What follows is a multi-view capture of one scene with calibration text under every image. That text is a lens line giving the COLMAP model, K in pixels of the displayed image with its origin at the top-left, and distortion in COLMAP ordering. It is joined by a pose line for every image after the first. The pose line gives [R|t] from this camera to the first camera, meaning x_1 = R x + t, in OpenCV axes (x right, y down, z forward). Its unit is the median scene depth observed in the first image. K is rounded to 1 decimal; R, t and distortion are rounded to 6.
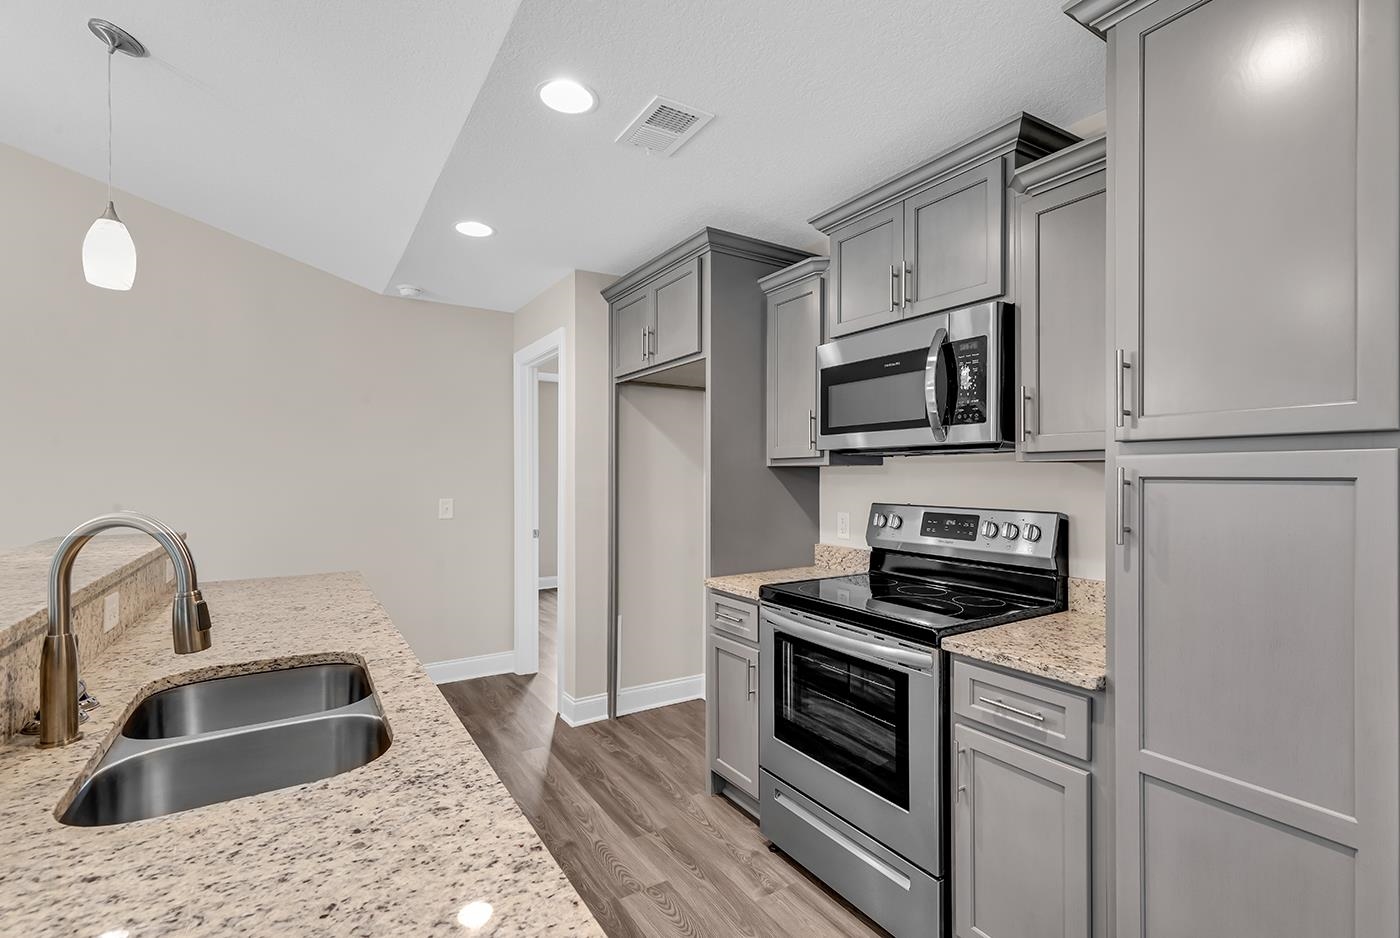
lens RADIAL K [[627.0, 0, 703.4], [0, 627.0, 474.2], [0, 0, 1]] dist [0.008255, -0.001246]
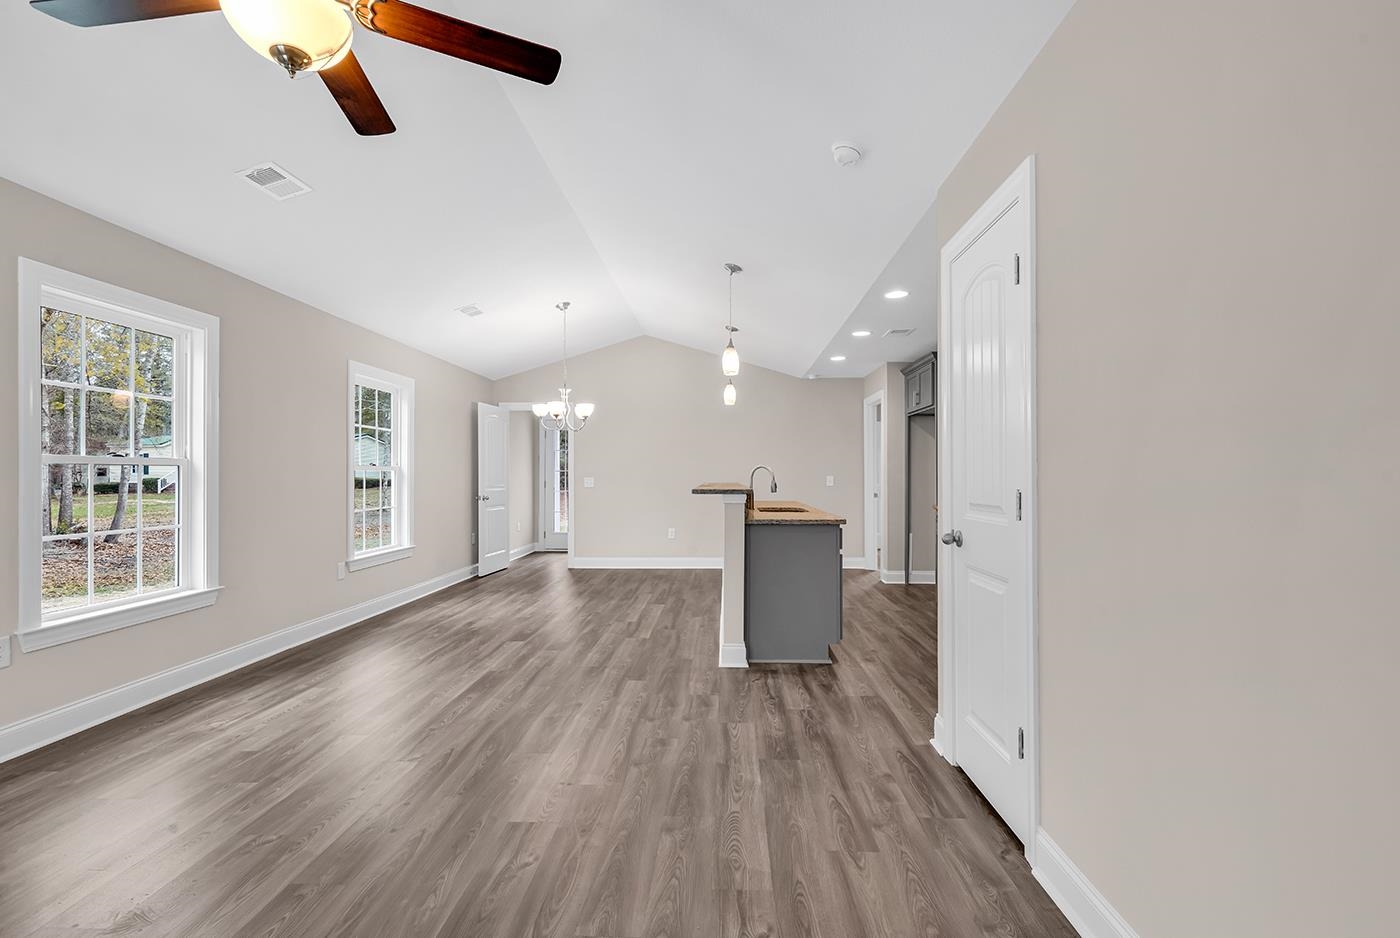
lens RADIAL K [[624.5, 0, 703.8], [0, 624.5, 472.6], [0, 0, 1]] dist [0.005407, 0.000088]
pose [[0.819966, -0.004111, -0.572398, 0.761314], [0.002449, 0.999990, -0.003673, 0.066616], [0.572407, 0.001610, 0.819968, -1.640509]]
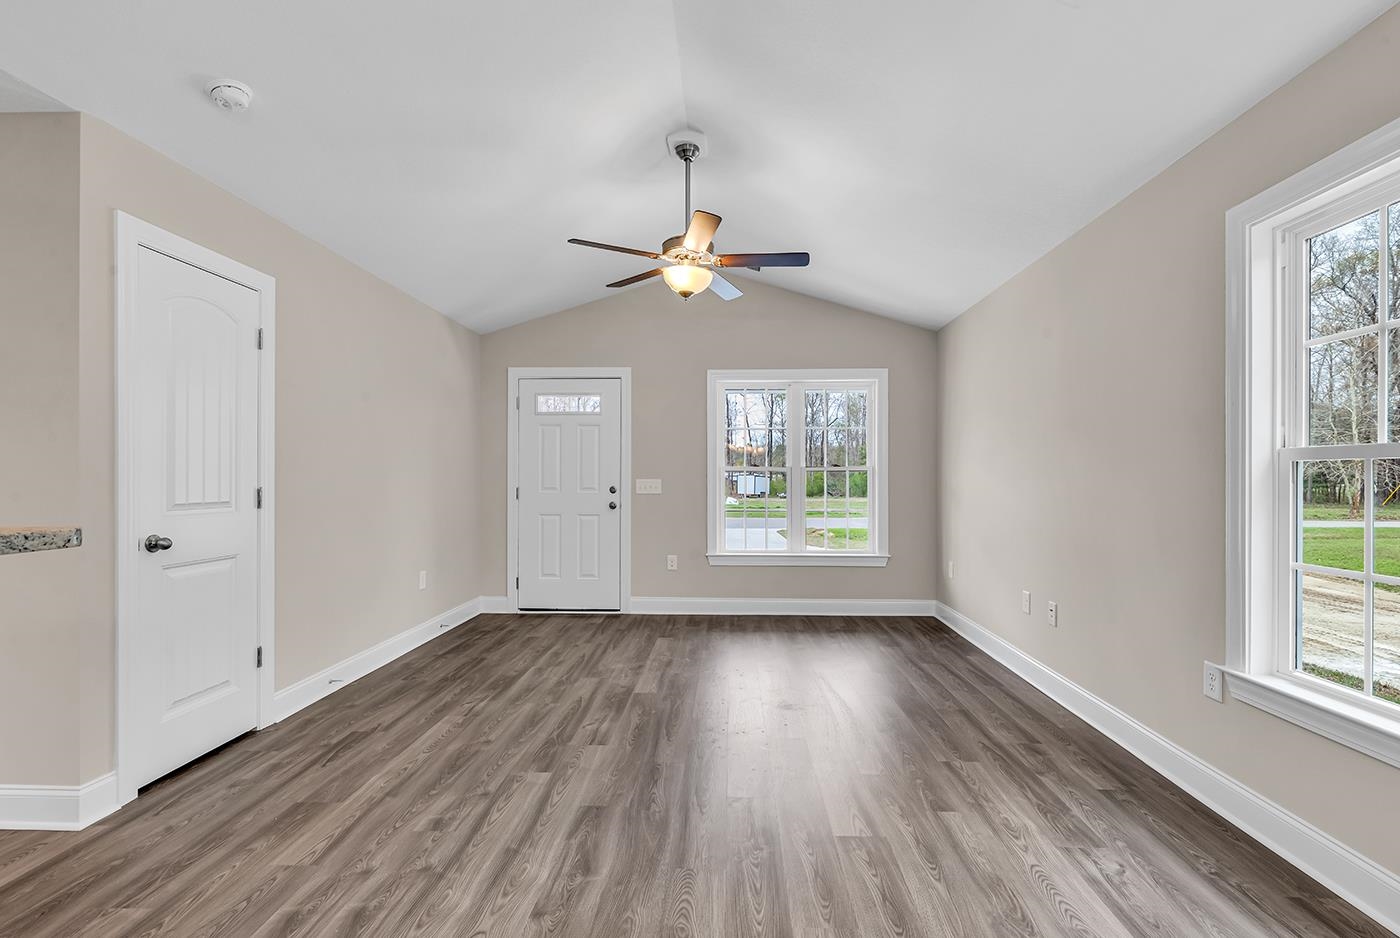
lens RADIAL K [[637.4, 0, 710.3], [0, 637.4, 479.0], [0, 0, 1]] dist [0.003768, -0.000137]
pose [[-0.821543, -0.001089, 0.570145, -1.027009], [-0.001689, 0.999998, -0.000524, 0.069869], [-0.570143, -0.001394, -0.821544, -0.003237]]
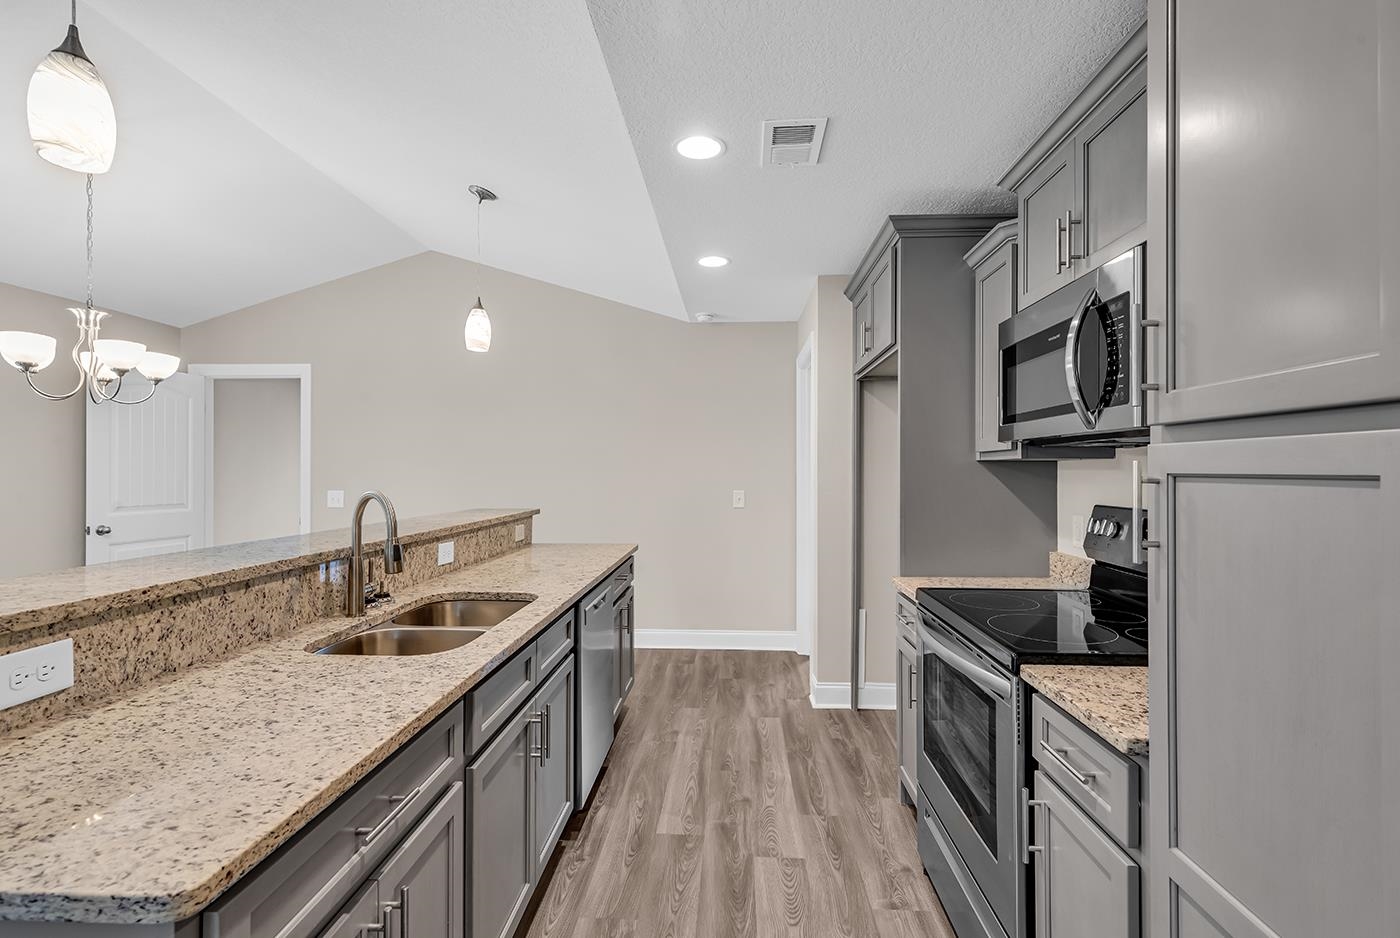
lens RADIAL K [[624.4, 0, 705.9], [0, 624.4, 464.3], [0, 0, 1]] dist [0.003476, -0.000102]
pose [[0.812306, -0.004182, -0.583217, 0.410532], [-0.000367, 0.999970, -0.007681, -0.000245], [0.583232, 0.006453, 0.812280, 0.056671]]
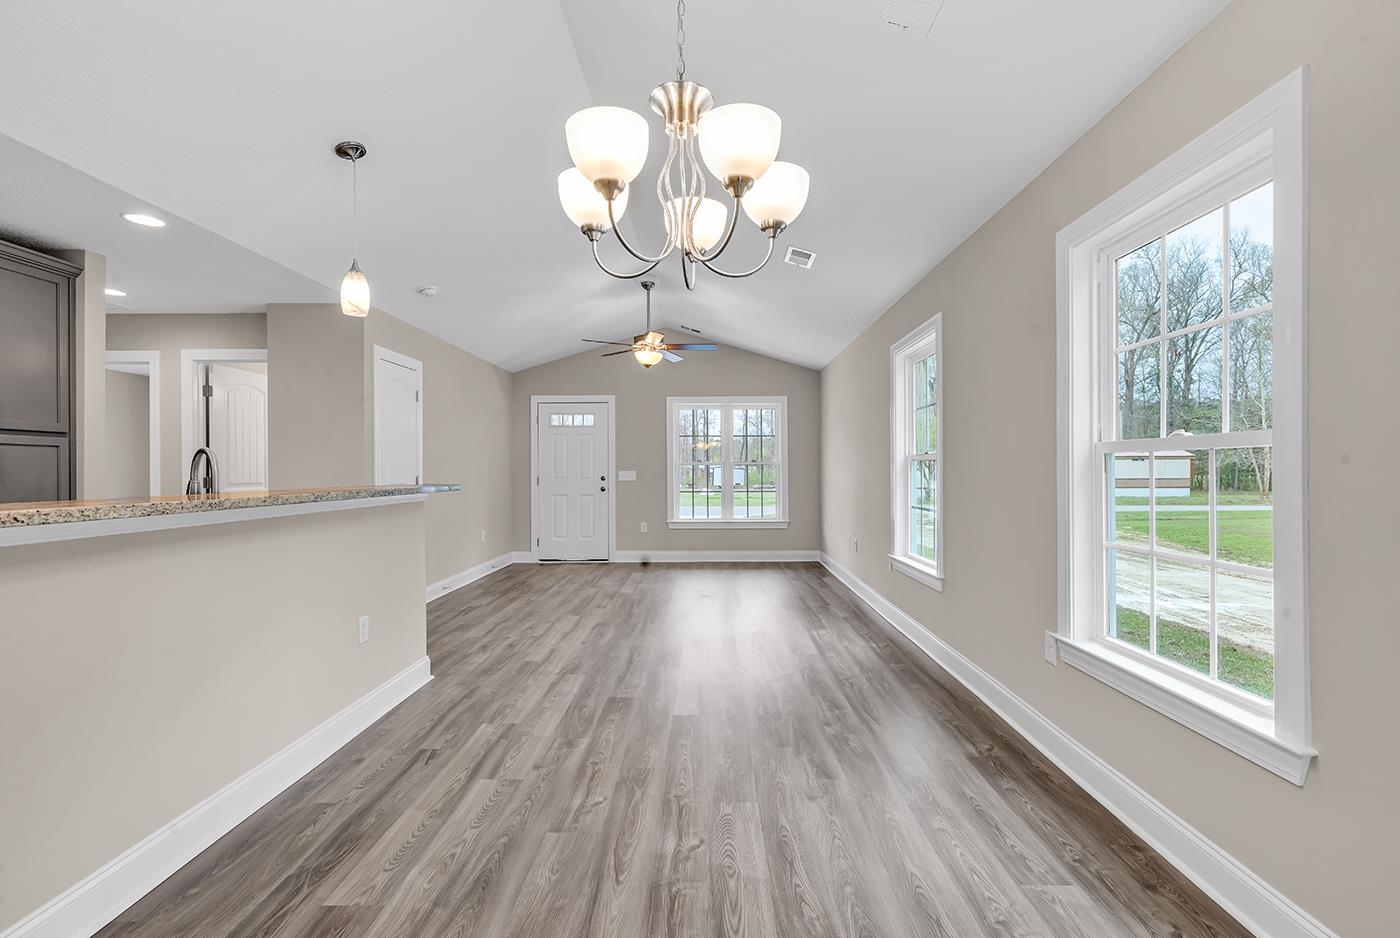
lens RADIAL K [[627.0, 0, 703.4], [0, 627.0, 474.2], [0, 0, 1]] dist [0.008255, -0.001246]
pose [[-0.834272, 0.000570, 0.551353, -1.822599], [0.003464, 0.999985, 0.004207, 0.075548], [-0.551342, 0.005419, -0.834262, 0.925936]]
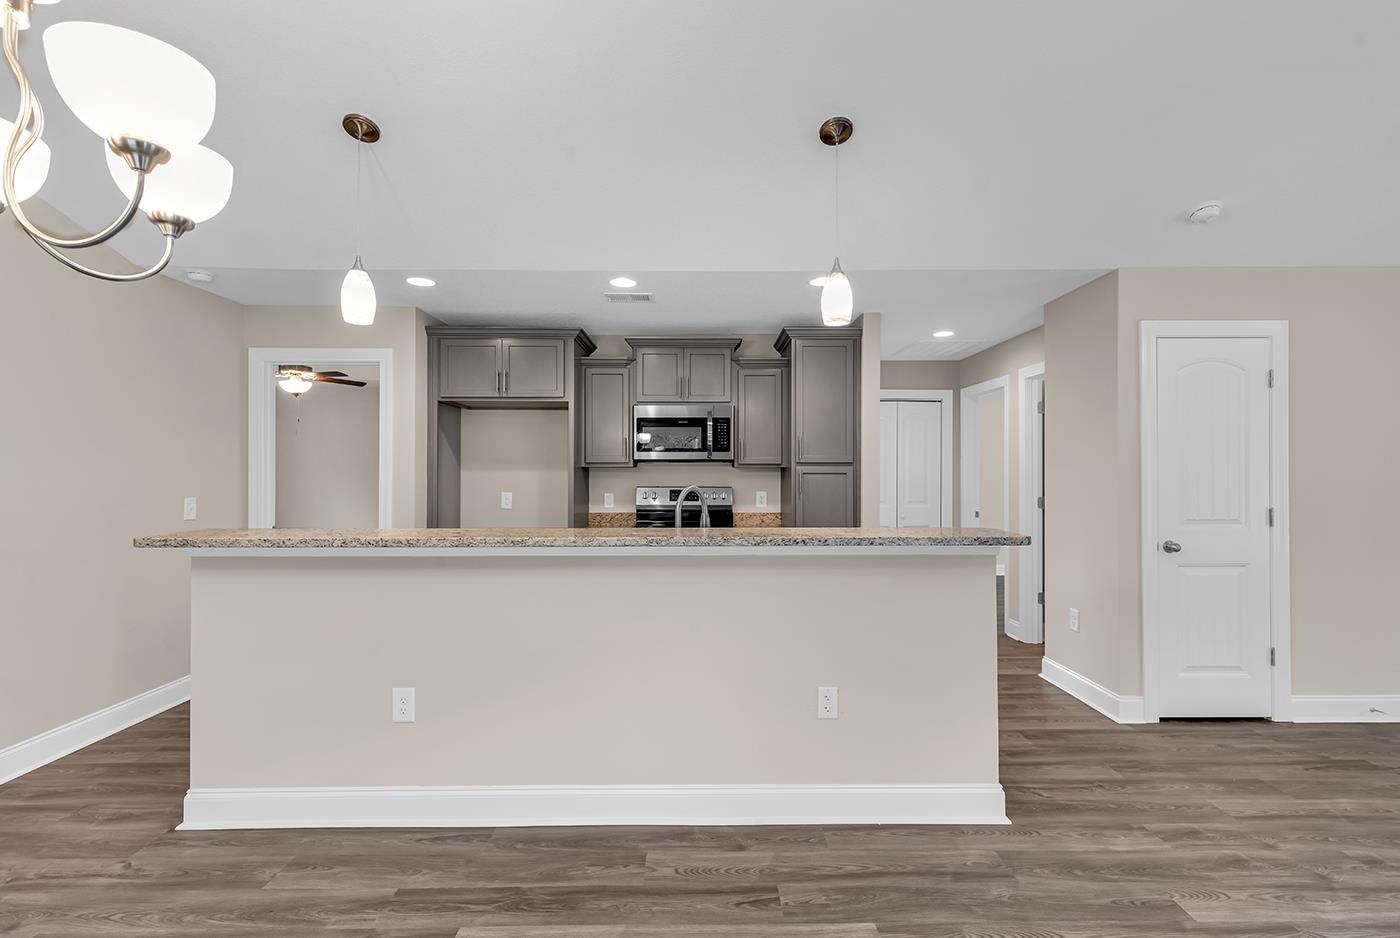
lens RADIAL K [[627.0, 0, 703.4], [0, 627.0, 474.2], [0, 0, 1]] dist [0.008255, -0.001246]
pose [[0.535368, -0.001316, 0.844618, -1.517481], [-0.001413, 0.999996, 0.002455, 0.002347], [-0.844617, -0.002508, 0.535364, -0.235729]]
